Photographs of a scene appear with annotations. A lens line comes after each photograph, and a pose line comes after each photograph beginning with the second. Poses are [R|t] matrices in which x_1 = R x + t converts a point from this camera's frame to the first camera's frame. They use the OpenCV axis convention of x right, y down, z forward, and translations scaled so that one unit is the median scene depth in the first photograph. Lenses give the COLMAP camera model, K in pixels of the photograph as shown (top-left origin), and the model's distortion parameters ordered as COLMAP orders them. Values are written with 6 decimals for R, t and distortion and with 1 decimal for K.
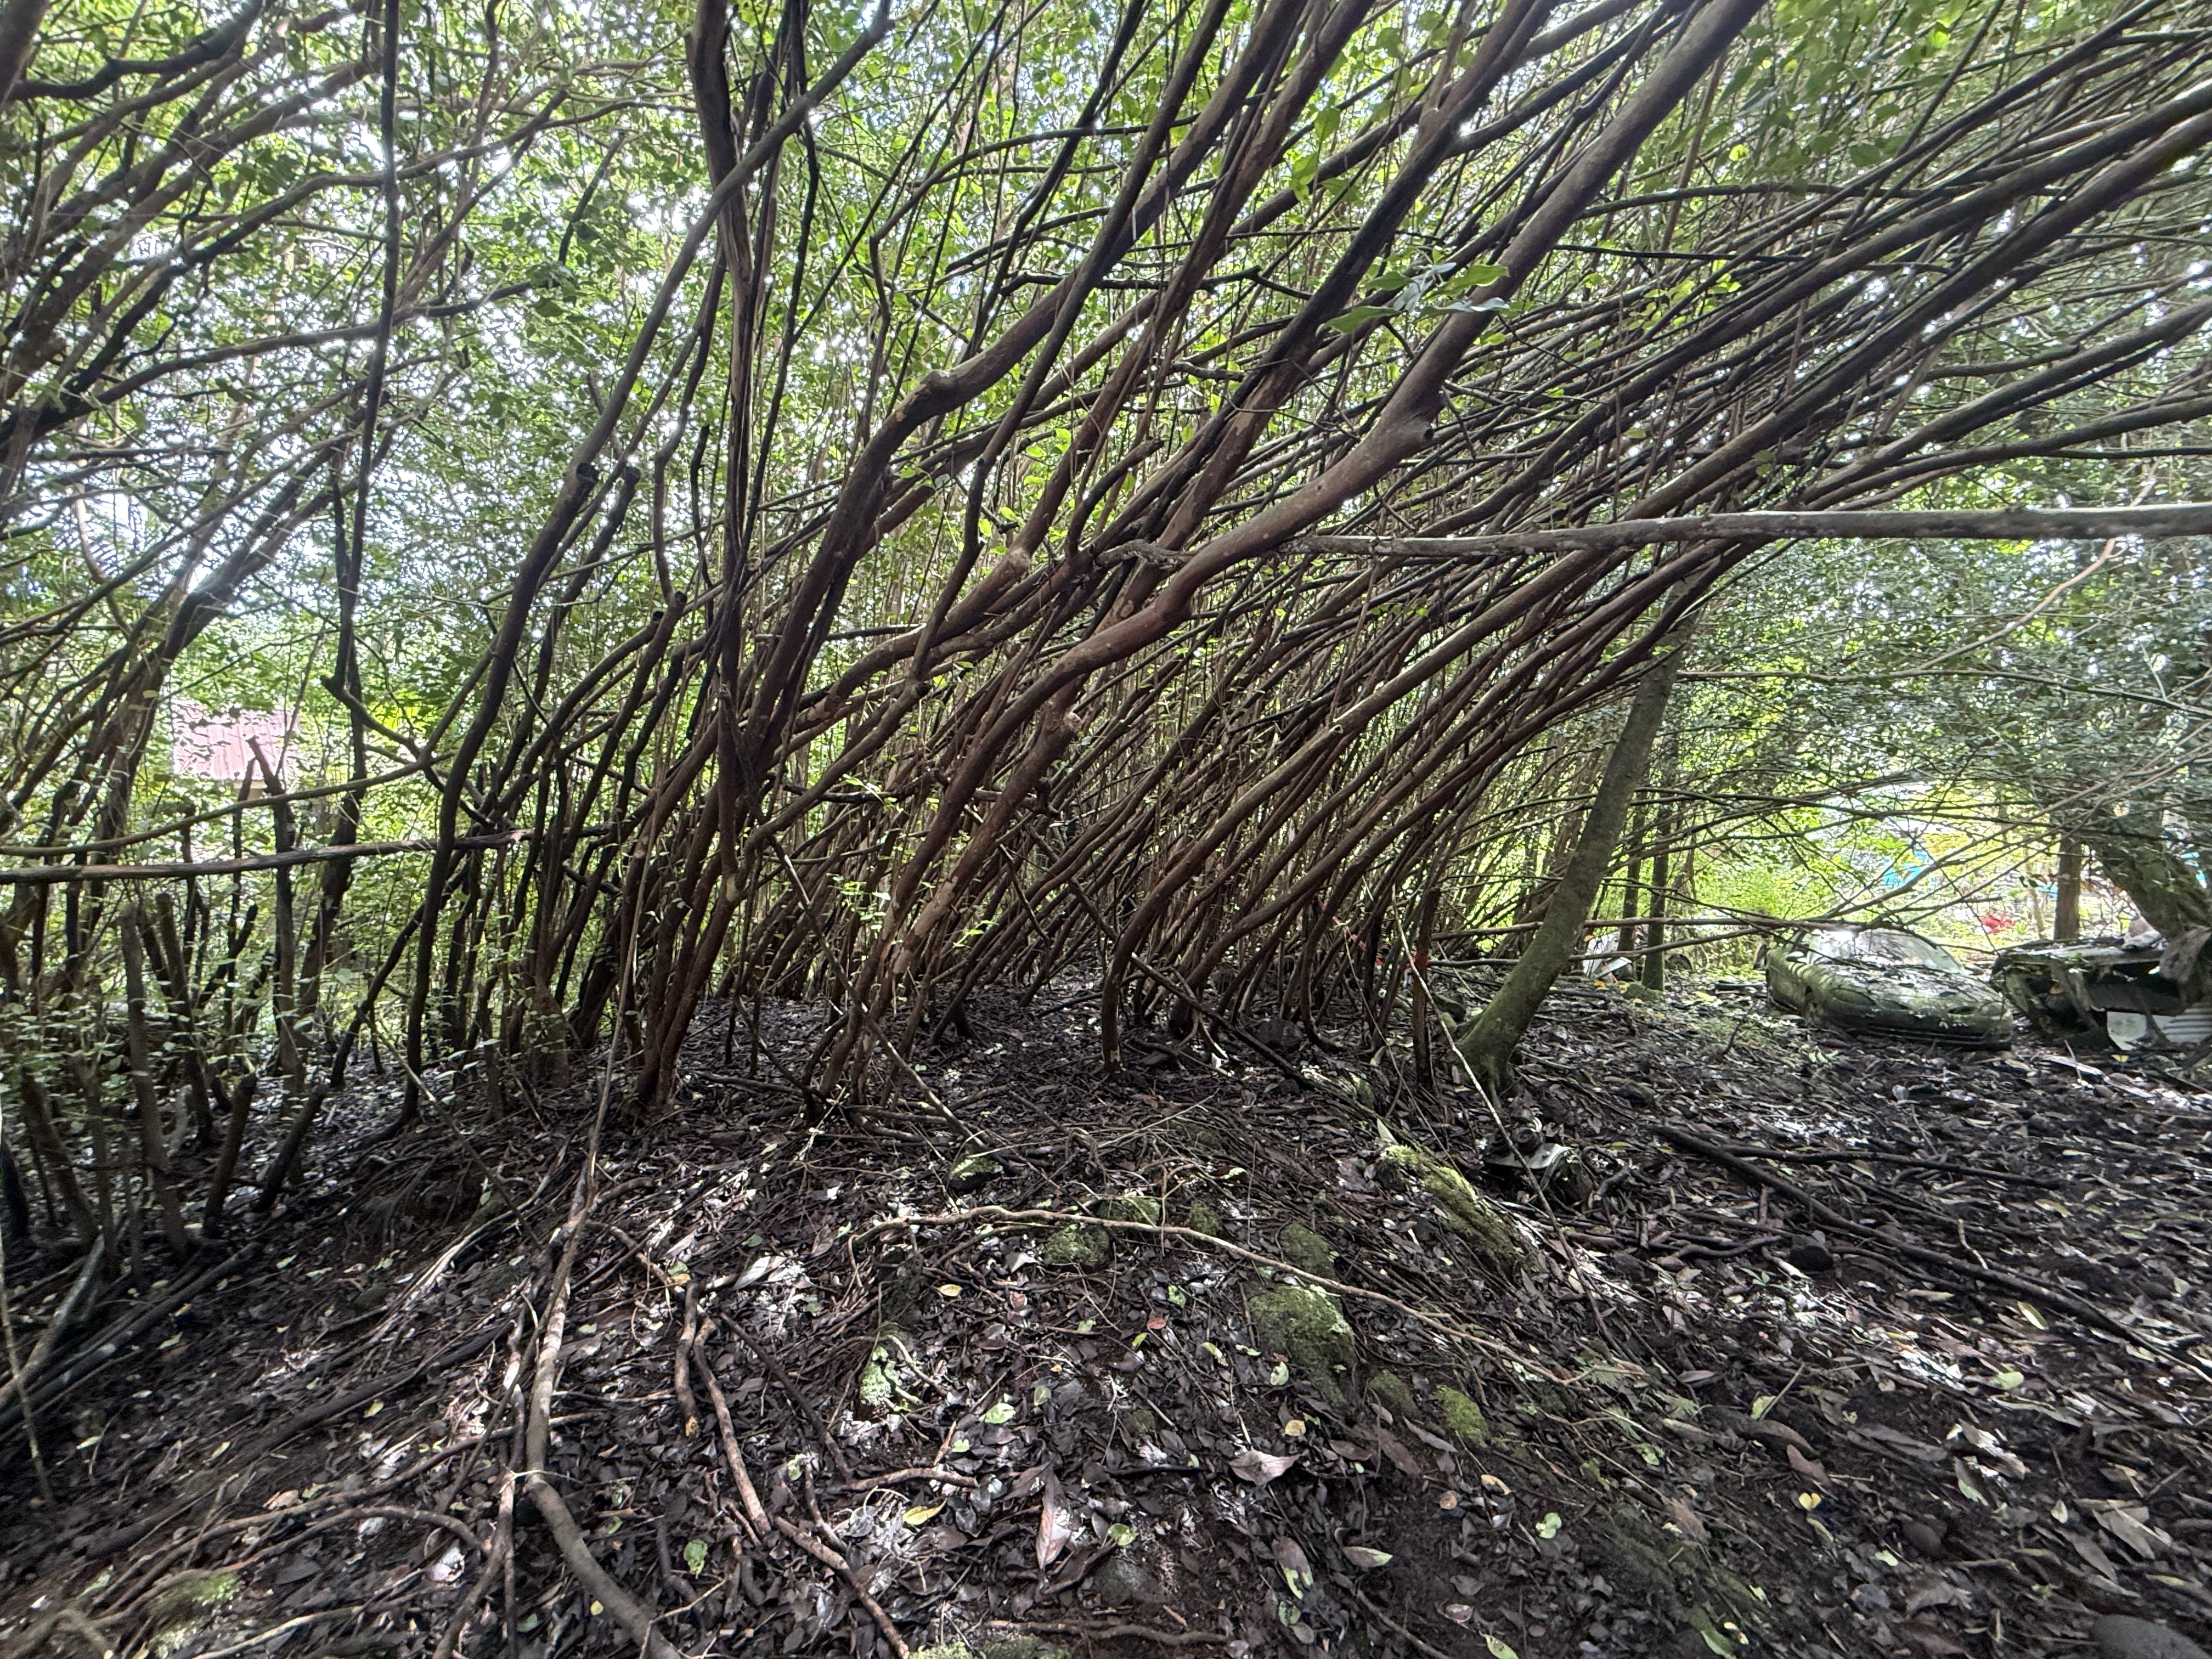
lens RADIAL K [[883.2, 0, 1101.7], [0, 883.2, 833.0], [0, 0, 1]] dist [0.000509, -0.000418]
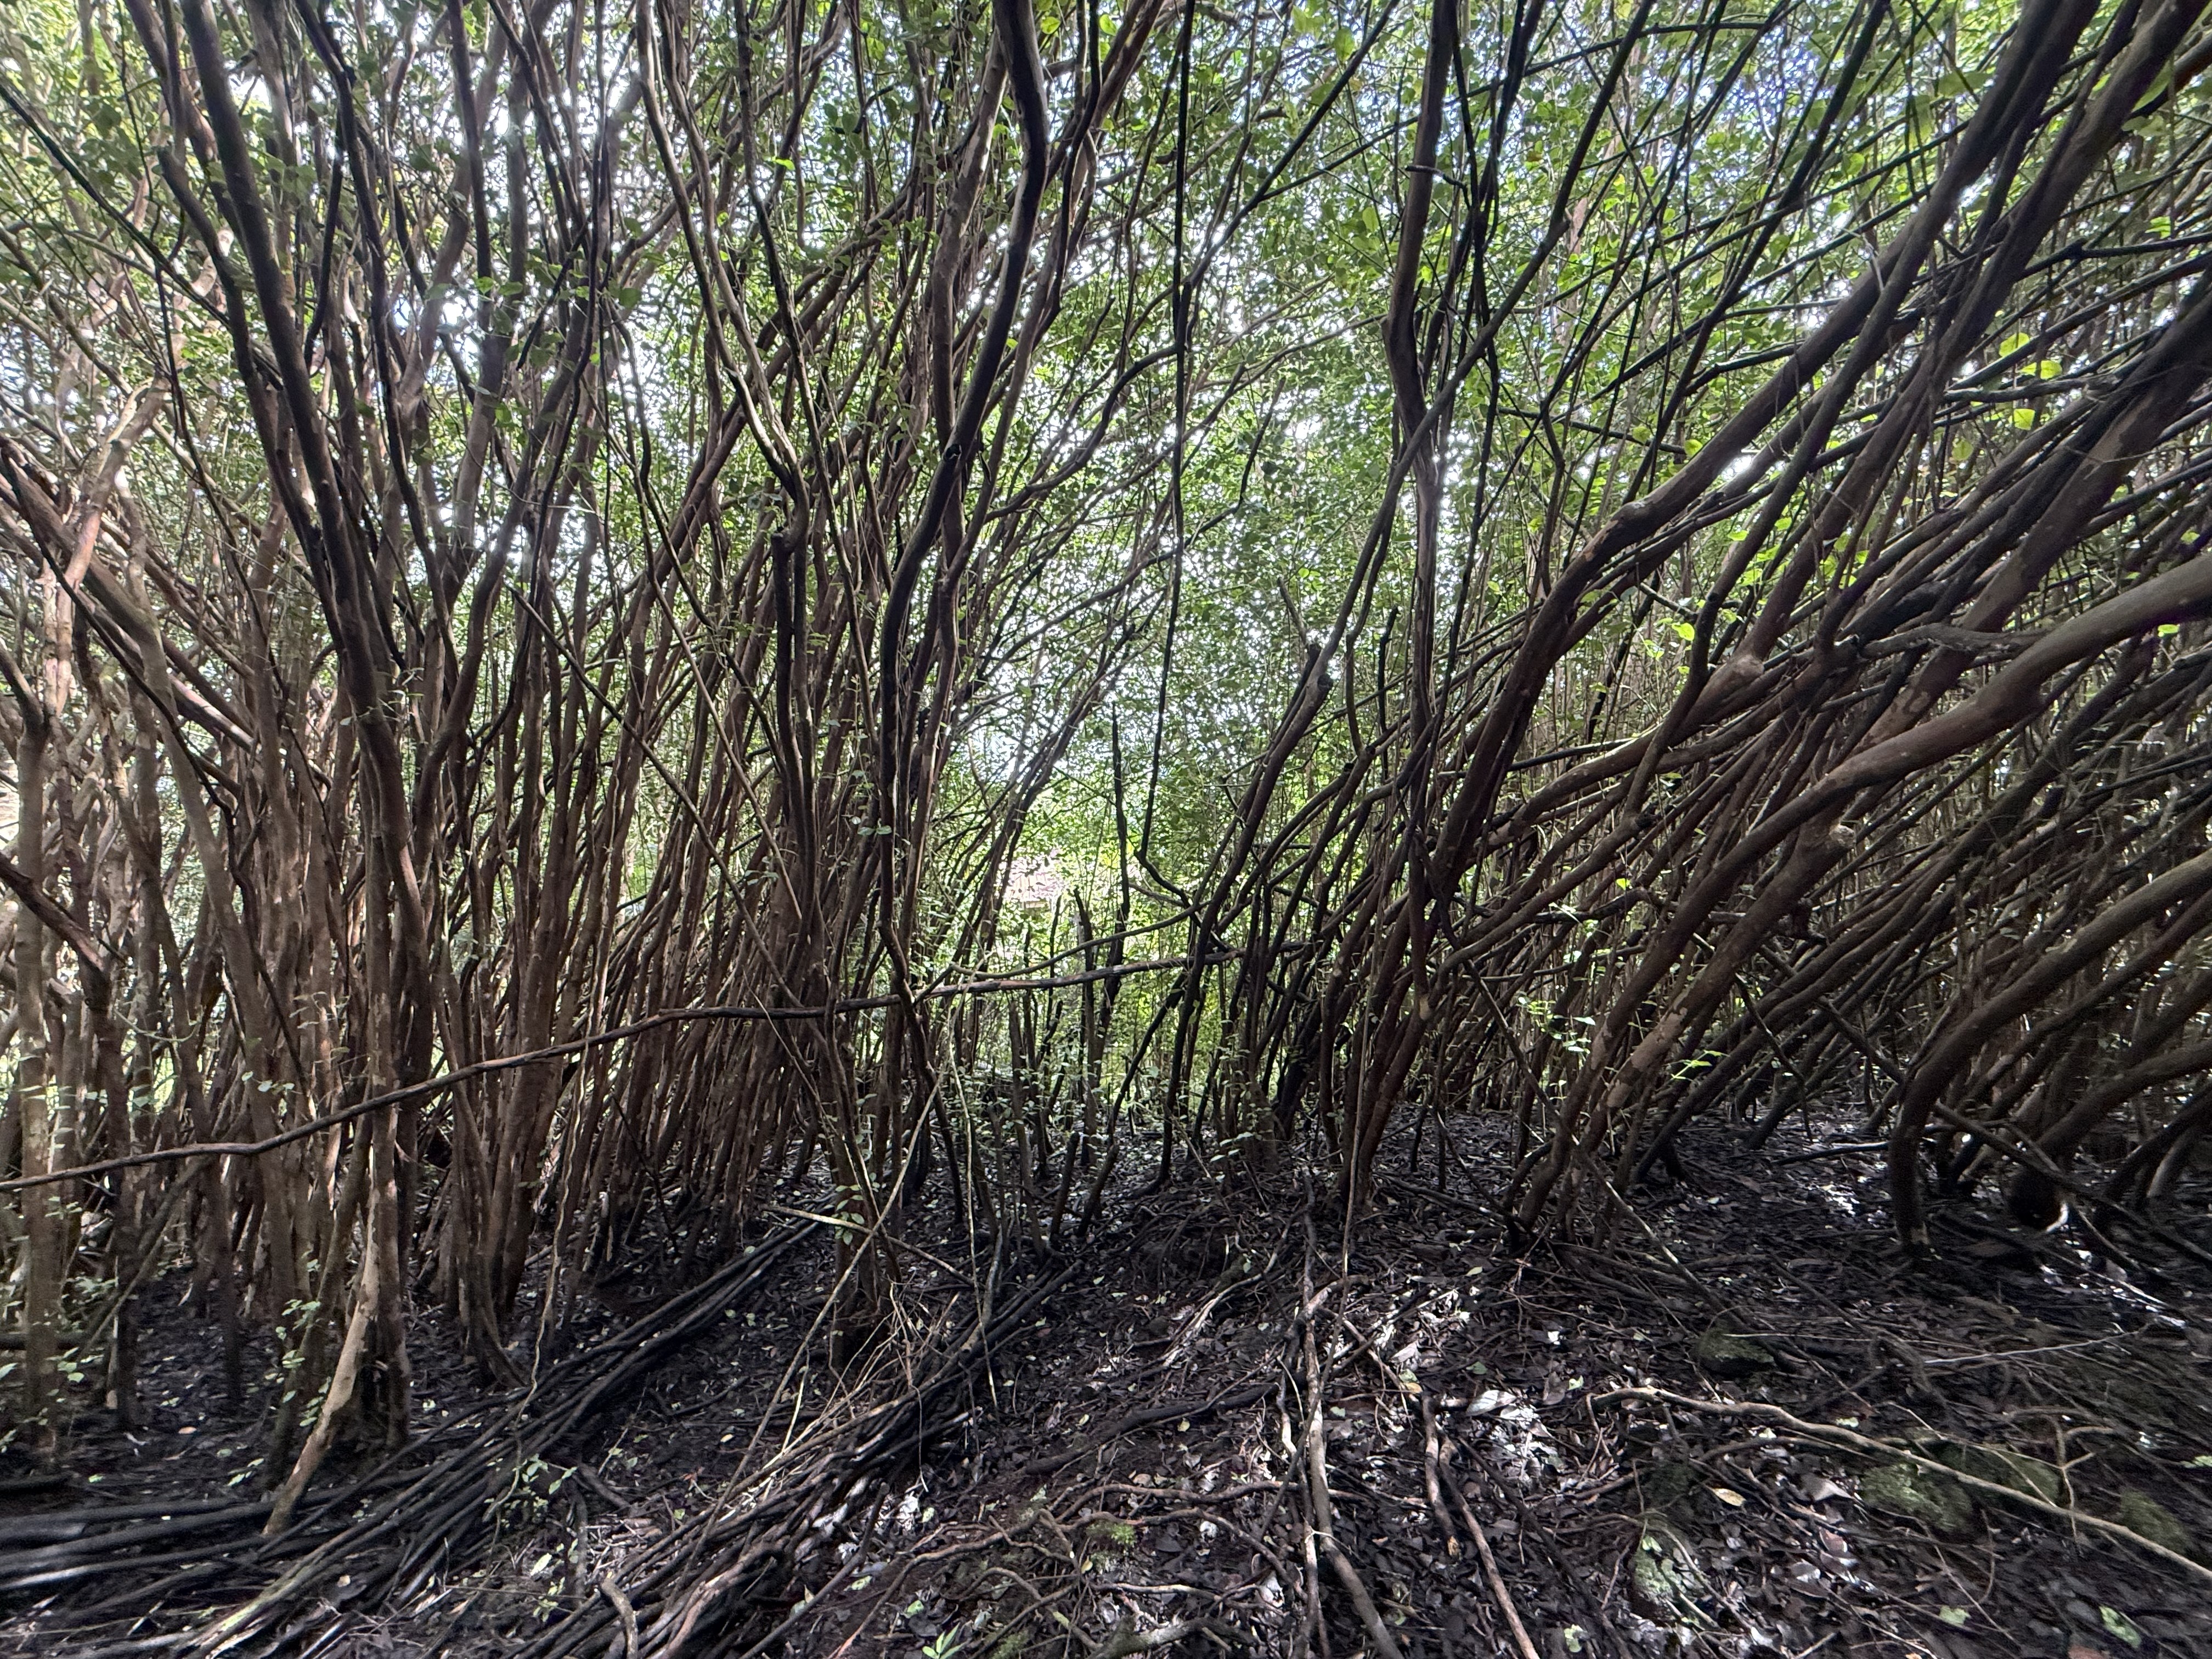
lens RADIAL K [[883.2, 0, 1105.7], [0, 883.2, 833.7], [0, 0, 1]] dist [0.000509, -0.000418]
pose [[0.776536, -0.090438, -0.623549, -0.045109], [0.024810, 0.993267, -0.113163, -0.042206], [0.629584, 0.072405, 0.773551, -0.095229]]
